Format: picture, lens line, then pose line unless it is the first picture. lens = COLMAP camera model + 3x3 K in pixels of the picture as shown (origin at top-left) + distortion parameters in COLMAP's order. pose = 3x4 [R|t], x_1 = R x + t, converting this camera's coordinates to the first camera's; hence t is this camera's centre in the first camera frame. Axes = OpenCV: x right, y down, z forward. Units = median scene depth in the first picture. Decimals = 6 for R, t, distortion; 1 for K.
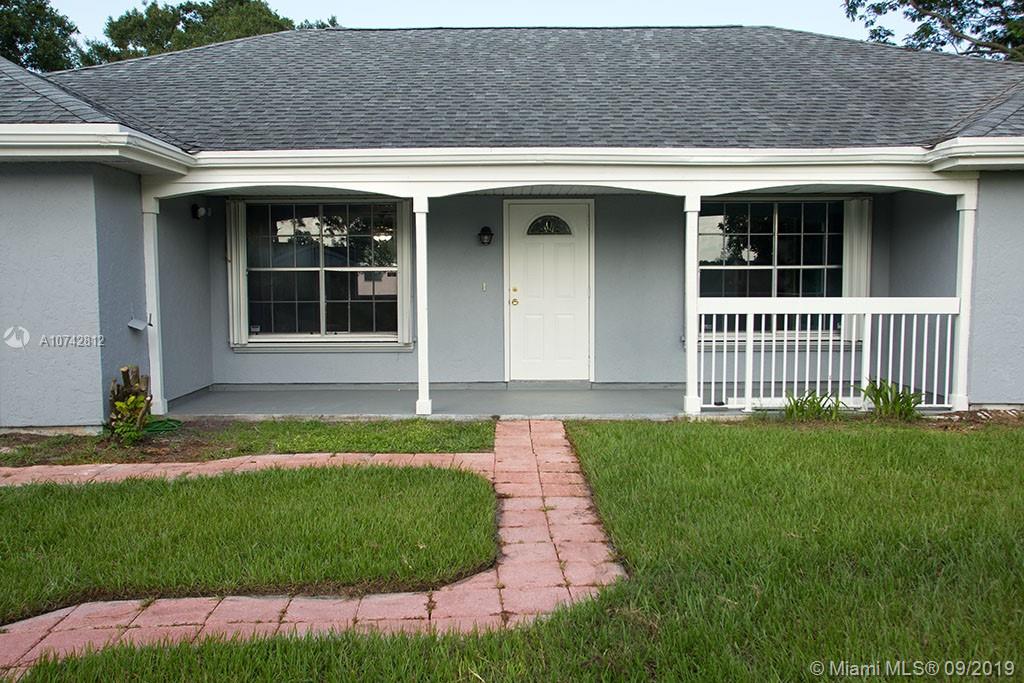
lens RADIAL K [[848.2, 0, 510.5], [0, 848.2, 333.3], [0, 0, 1]] dist [0.001757, 0.020154]
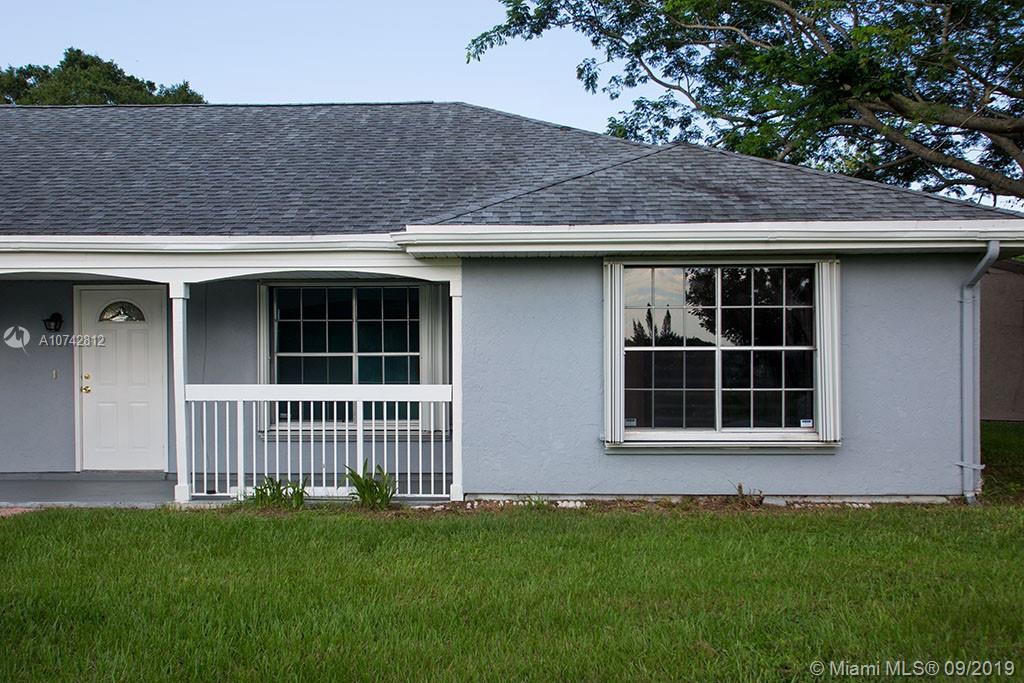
lens RADIAL K [[979.9, 0, 482.9], [0, 979.9, 371.1], [0, 0, 1]] dist [0.017352, 0.000000]
pose [[0.998754, 0.001150, -0.049889, 0.613814], [-0.004230, 0.998088, -0.061659, 0.011638], [0.049723, 0.061793, 0.996850, -0.126948]]
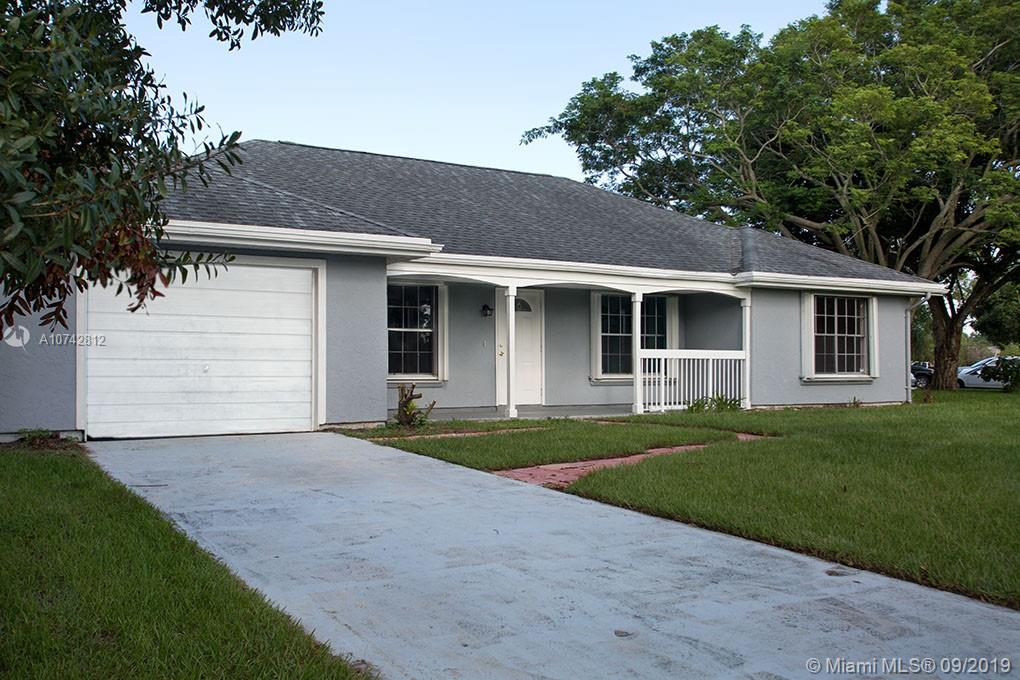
lens RADIAL K [[976.1, 0, 506.8], [0, 976.1, 343.4], [0, 0, 1]] dist [0.017352, 0.000000]
pose [[0.852796, 0.016916, 0.521970, -1.086635], [0.026913, 0.996724, -0.076272, 0.094490], [-0.521550, 0.079092, 0.849547, -0.604961]]
